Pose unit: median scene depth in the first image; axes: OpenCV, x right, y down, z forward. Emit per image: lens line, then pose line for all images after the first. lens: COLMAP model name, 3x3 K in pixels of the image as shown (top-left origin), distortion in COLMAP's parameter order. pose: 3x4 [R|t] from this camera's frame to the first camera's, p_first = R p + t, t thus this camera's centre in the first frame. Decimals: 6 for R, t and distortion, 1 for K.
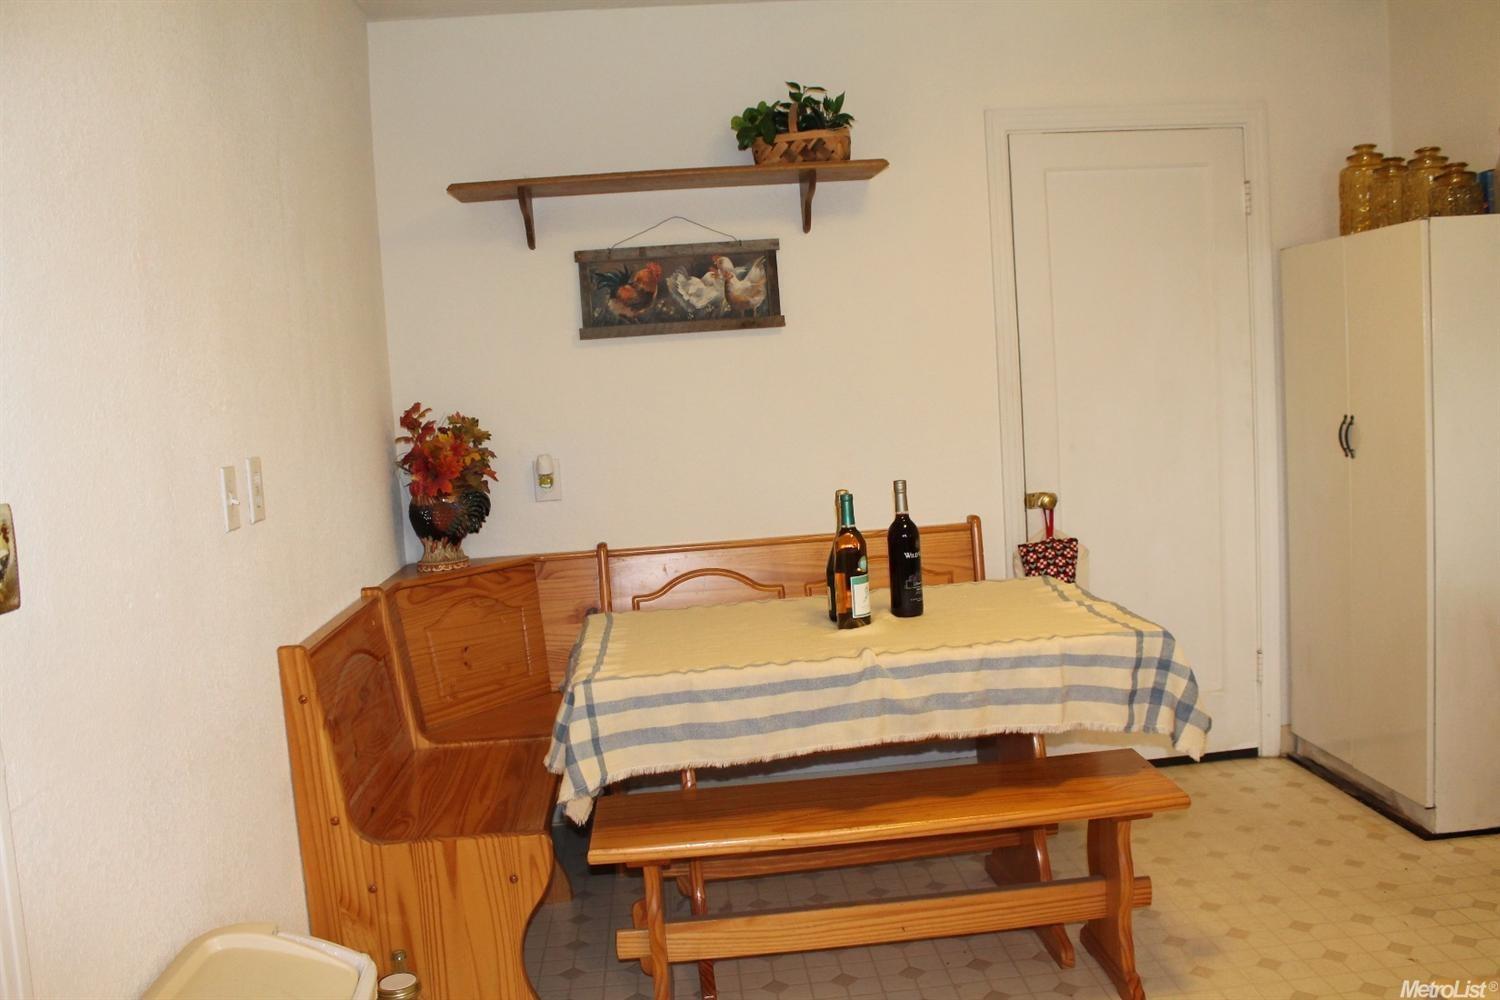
lens RADIAL K [[1261.6, 0, 750.0], [0, 1261.6, 500.0], [0, 0, 1]] dist [-0.137524, 0.005232]
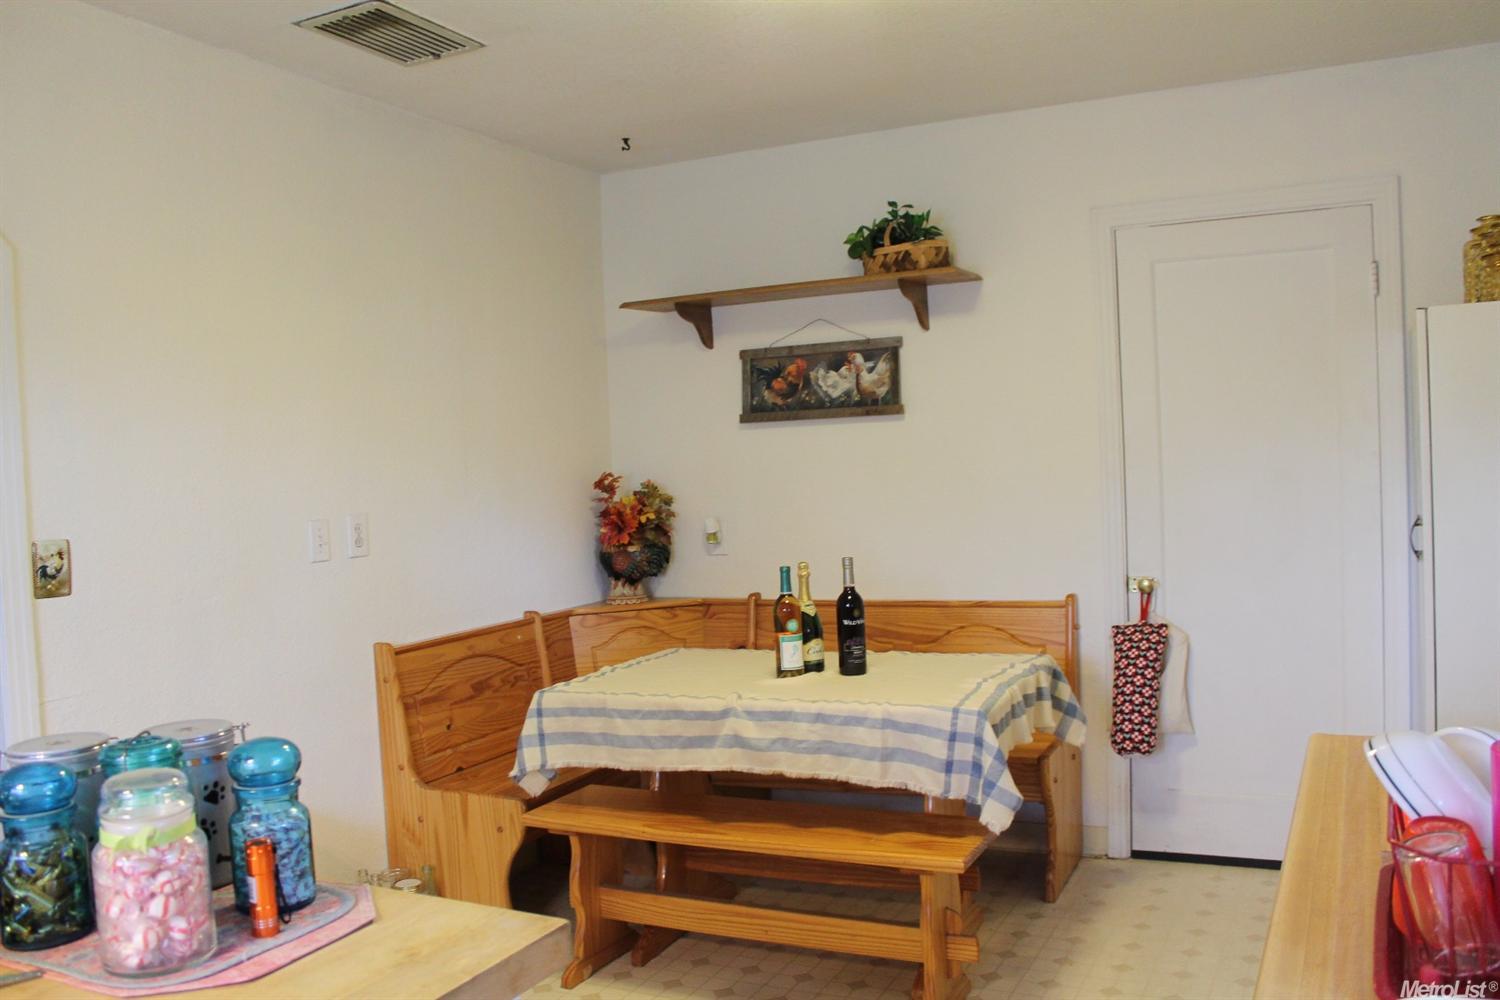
lens RADIAL K [[1261.6, 0, 750.0], [0, 1261.6, 500.0], [0, 0, 1]] dist [-0.137524, 0.005232]
pose [[0.861568, 0.041932, -0.505907, 0.504562], [-0.058484, 0.998146, -0.016869, -0.035080], [0.504262, 0.044122, 0.862423, -0.042262]]
